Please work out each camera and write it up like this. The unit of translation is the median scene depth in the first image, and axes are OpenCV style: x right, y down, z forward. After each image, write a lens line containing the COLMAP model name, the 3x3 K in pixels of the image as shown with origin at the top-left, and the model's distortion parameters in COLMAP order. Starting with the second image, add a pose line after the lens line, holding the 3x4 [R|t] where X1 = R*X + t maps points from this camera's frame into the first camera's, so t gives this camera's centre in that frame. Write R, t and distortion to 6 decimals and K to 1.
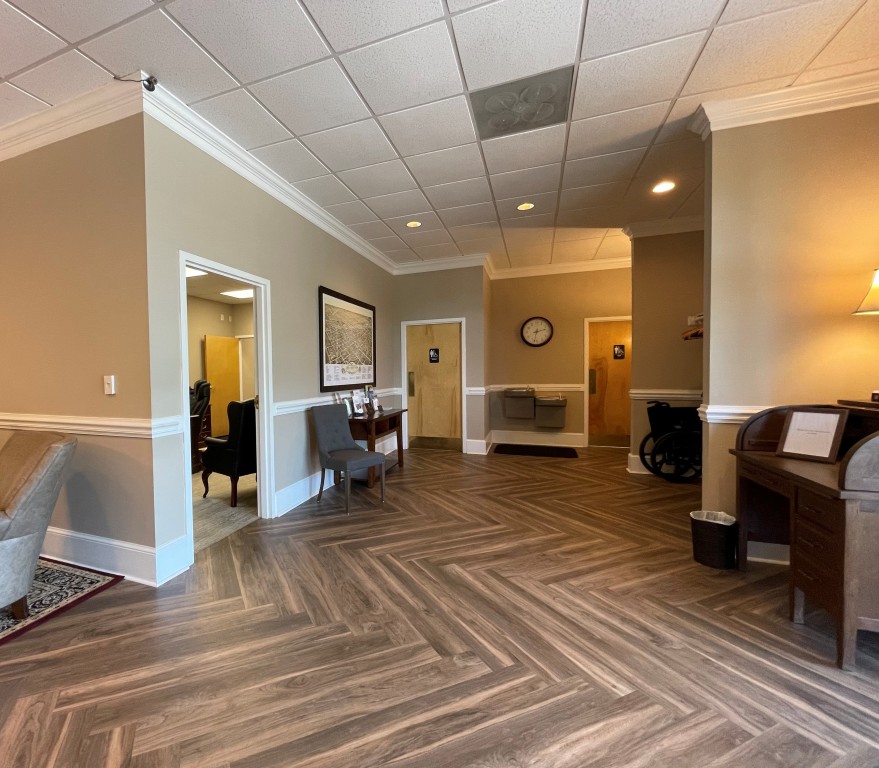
lens RADIAL K [[422.2, 0, 357.1], [0, 422.2, 385.8], [0, 0, 1]] dist [0.001342, 0.000609]
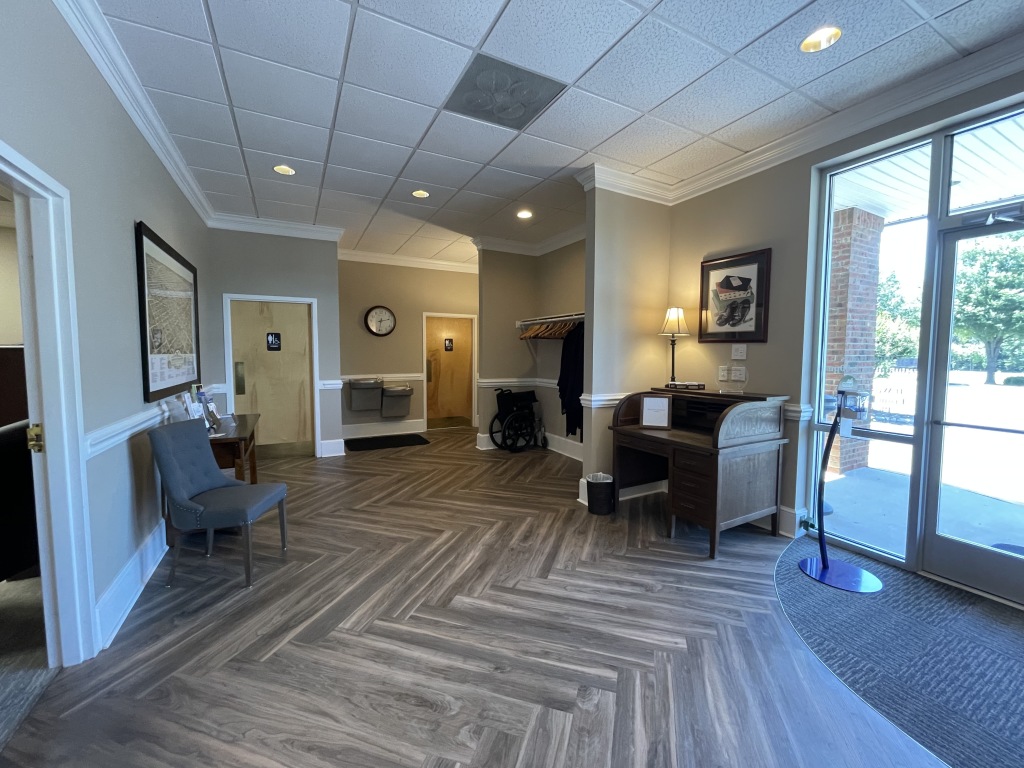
lens RADIAL K [[417.1, 0, 510.7], [0, 417.1, 379.2], [0, 0, 1]] dist [-0.000722, 0.000150]
pose [[0.633024, -0.032923, 0.773432, -0.210026], [0.013083, 0.999408, 0.031834, -0.029293], [-0.774022, -0.010033, 0.633080, 0.227117]]
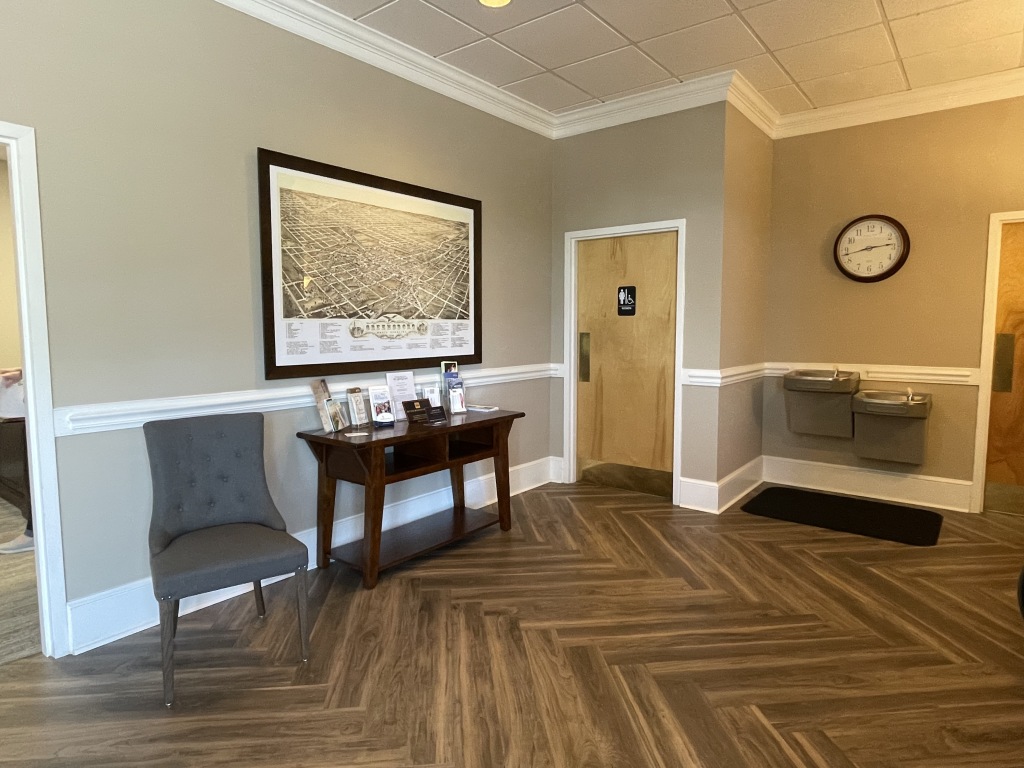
lens RADIAL K [[601.7, 0, 511.6], [0, 601.7, 378.4], [0, 0, 1]] dist [-0.003604, -0.000841]
pose [[0.964005, 0.037588, -0.263215, 0.349373], [-0.021660, 0.997769, 0.063156, -0.033311], [0.265002, -0.055182, 0.962668, 0.416267]]
